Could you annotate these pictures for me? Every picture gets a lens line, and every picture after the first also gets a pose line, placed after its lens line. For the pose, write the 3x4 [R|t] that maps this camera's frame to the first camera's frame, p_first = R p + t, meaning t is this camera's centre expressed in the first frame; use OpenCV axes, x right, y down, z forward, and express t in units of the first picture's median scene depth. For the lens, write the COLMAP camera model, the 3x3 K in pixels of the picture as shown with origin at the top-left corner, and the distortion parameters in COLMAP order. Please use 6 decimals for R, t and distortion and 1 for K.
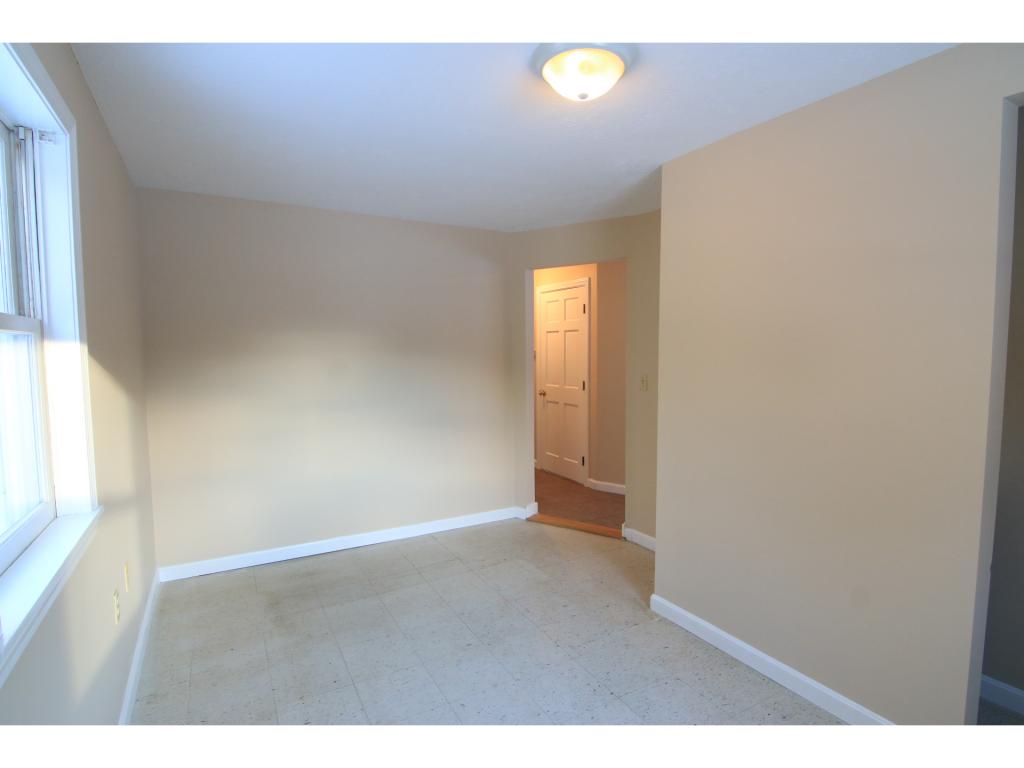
lens RADIAL K [[520.4, 0, 522.4], [0, 520.4, 378.8], [0, 0, 1]] dist [-0.007297, -0.009651]
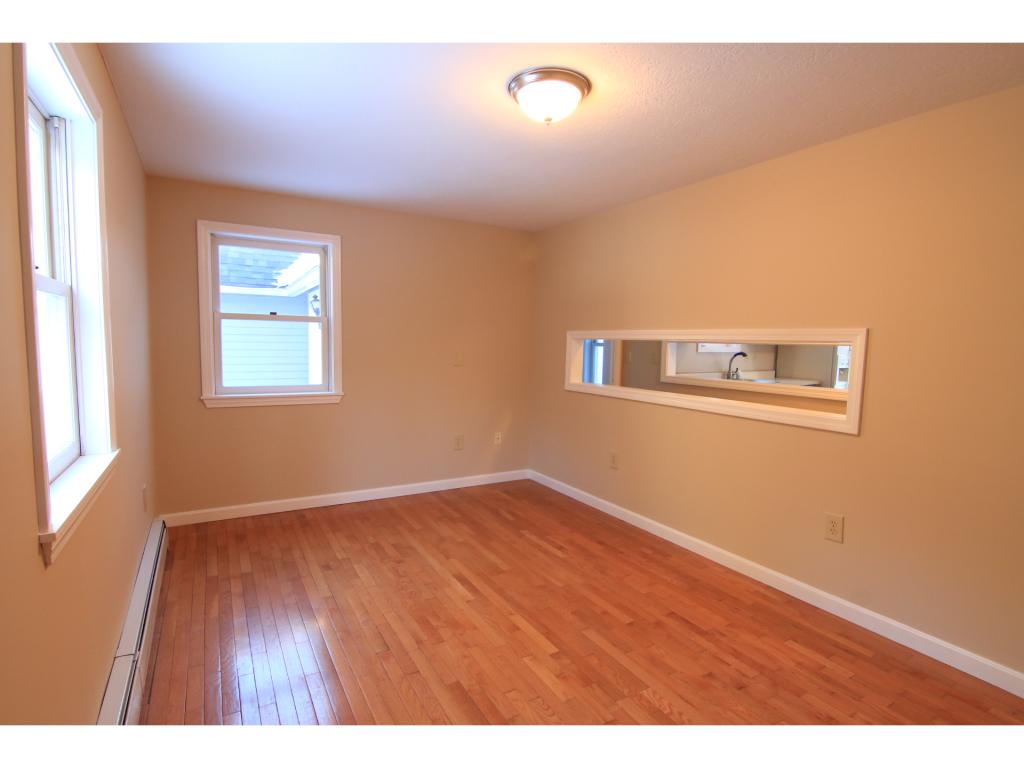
lens RADIAL K [[520.4, 0, 501.7], [0, 520.4, 389.0], [0, 0, 1]] dist [-0.007297, -0.009651]
pose [[0.998261, 0.028802, -0.051426, 0.044529], [-0.028036, 0.999486, 0.015565, 0.033282], [0.051848, -0.014096, 0.998556, -0.050263]]
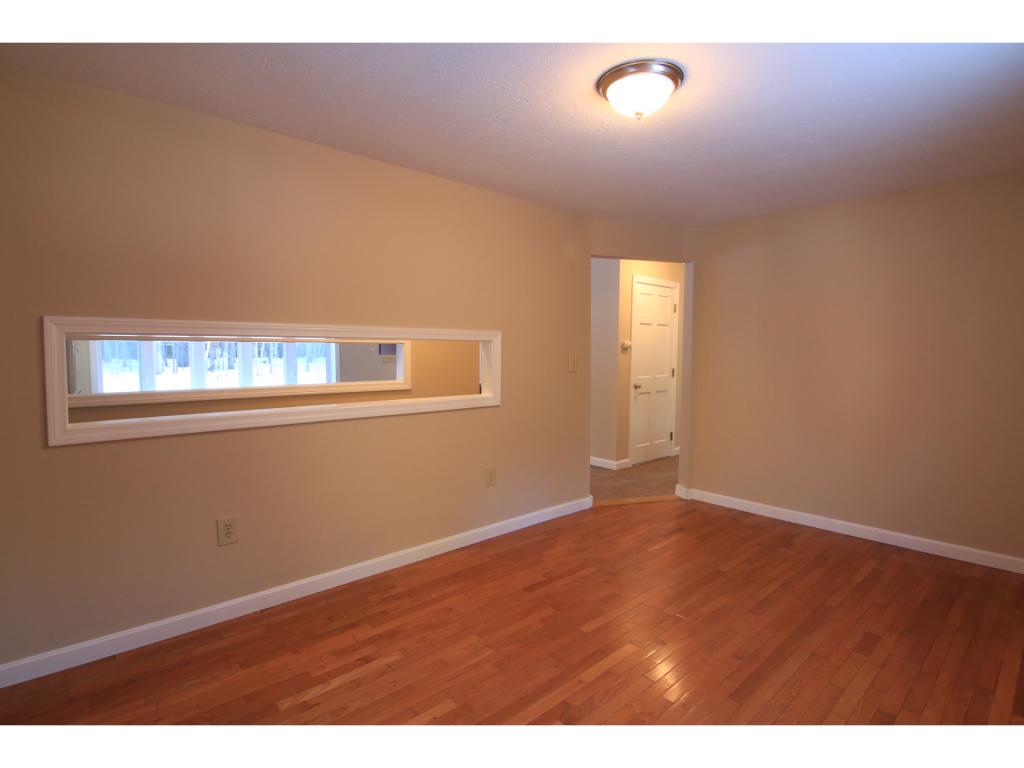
lens RADIAL K [[520.4, 0, 516.6], [0, 520.4, 389.5], [0, 0, 1]] dist [-0.007297, -0.009651]
pose [[-0.193541, -0.069890, 0.978600, -0.968415], [0.063910, 0.994443, 0.083661, -0.069432], [-0.979008, 0.078734, -0.187999, 1.560304]]
